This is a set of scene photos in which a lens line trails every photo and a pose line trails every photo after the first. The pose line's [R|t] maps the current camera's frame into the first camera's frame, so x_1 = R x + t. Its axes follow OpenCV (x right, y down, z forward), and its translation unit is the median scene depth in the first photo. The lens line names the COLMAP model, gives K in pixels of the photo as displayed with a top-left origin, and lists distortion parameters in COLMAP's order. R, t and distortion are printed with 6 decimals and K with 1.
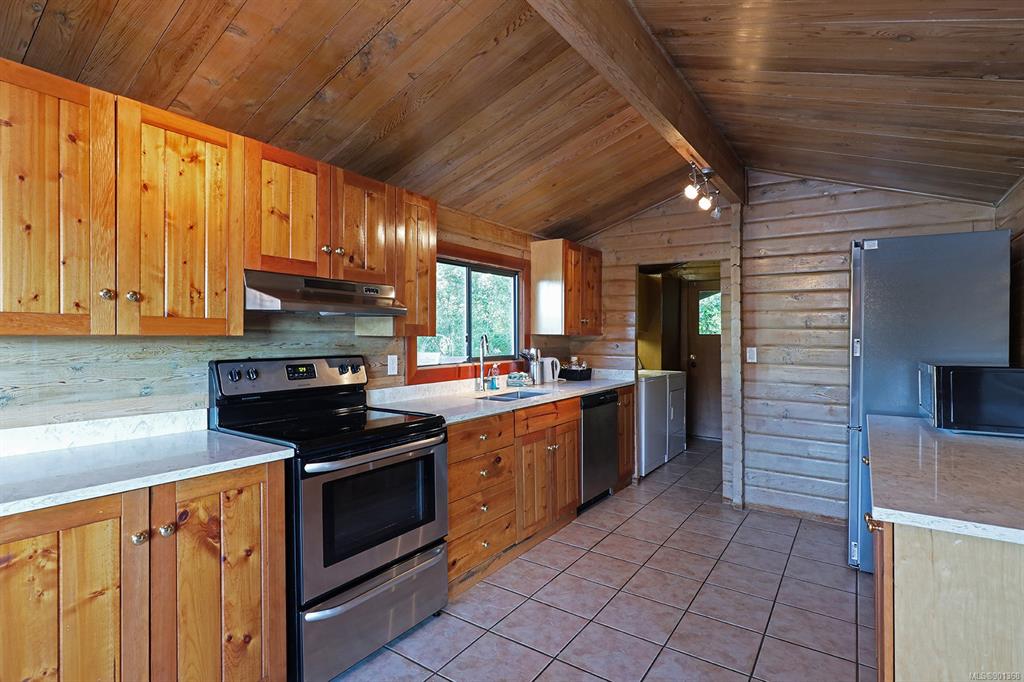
lens RADIAL K [[502.3, 0, 511.5], [0, 502.3, 338.2], [0, 0, 1]] dist [0.000809, 0.000021]
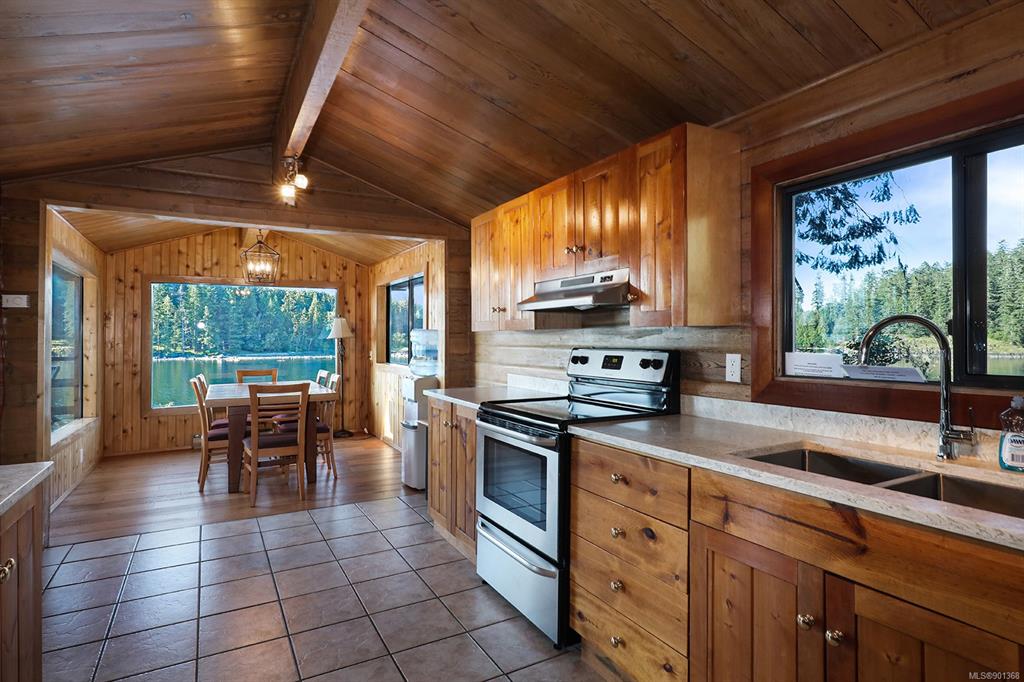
lens RADIAL K [[549.7, 0, 511.9], [0, 549.7, 337.9], [0, 0, 1]] dist [-0.001626, -0.000125]
pose [[-0.447751, -0.000750, -0.894158, 0.608360], [-0.000144, 1.000000, -0.000767, 0.013352], [0.894158, -0.000215, -0.447751, 1.120240]]
